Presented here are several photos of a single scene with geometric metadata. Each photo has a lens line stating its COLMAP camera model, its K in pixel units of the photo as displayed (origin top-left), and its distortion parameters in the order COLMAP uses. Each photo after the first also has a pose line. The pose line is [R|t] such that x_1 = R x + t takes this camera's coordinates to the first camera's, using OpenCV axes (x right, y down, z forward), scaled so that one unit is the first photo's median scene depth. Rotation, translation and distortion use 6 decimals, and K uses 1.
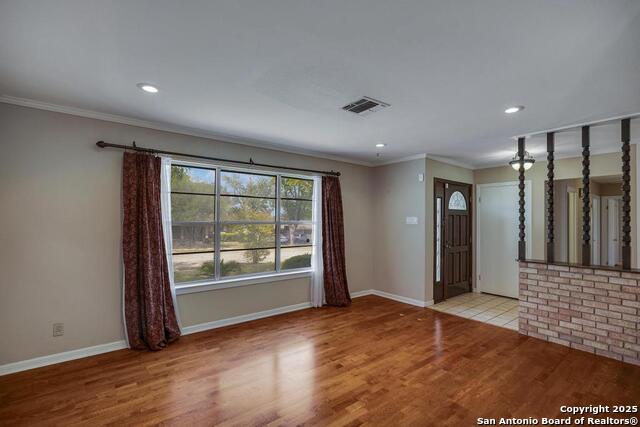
lens RADIAL K [[289.5, 0, 320.0], [0, 289.5, 215.9], [0, 0, 1]] dist [0.001217, 0.000107]
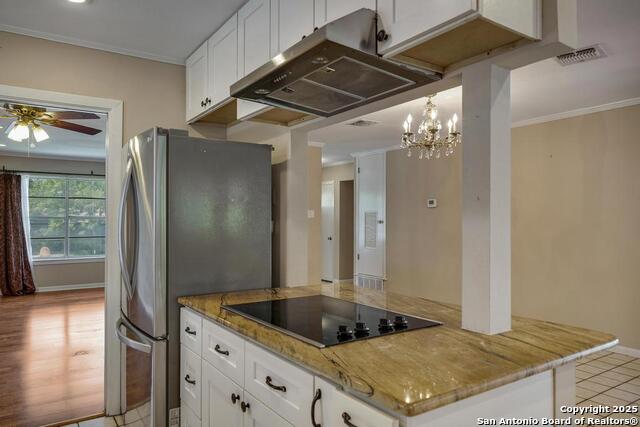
lens RADIAL K [[438.4, 0, 318.6], [0, 438.4, 219.7], [0, 0, 1]] dist [-0.001245, -0.001615]
pose [[0.997835, -0.004200, -0.065625, 1.201931], [0.004943, 0.999925, 0.011162, 0.018779], [0.065574, -0.011462, 0.997782, -1.246440]]
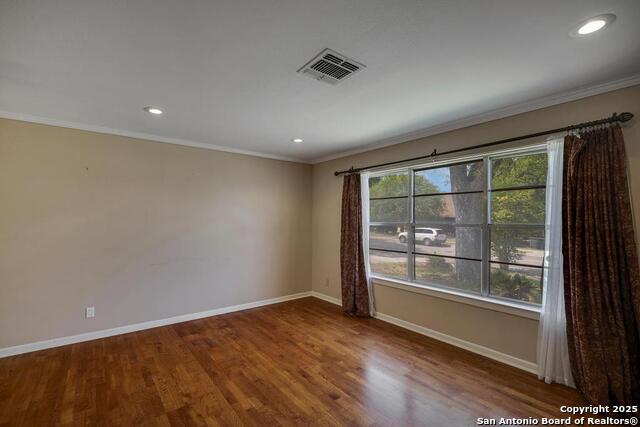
lens RADIAL K [[289.5, 0, 320.0], [0, 289.5, 215.9], [0, 0, 1]] dist [0.001217, 0.000107]
pose [[0.003883, -0.021662, -0.999758, 0.764822], [0.008245, 0.999732, -0.021630, 0.018272], [0.999958, -0.008159, 0.004061, 0.814395]]
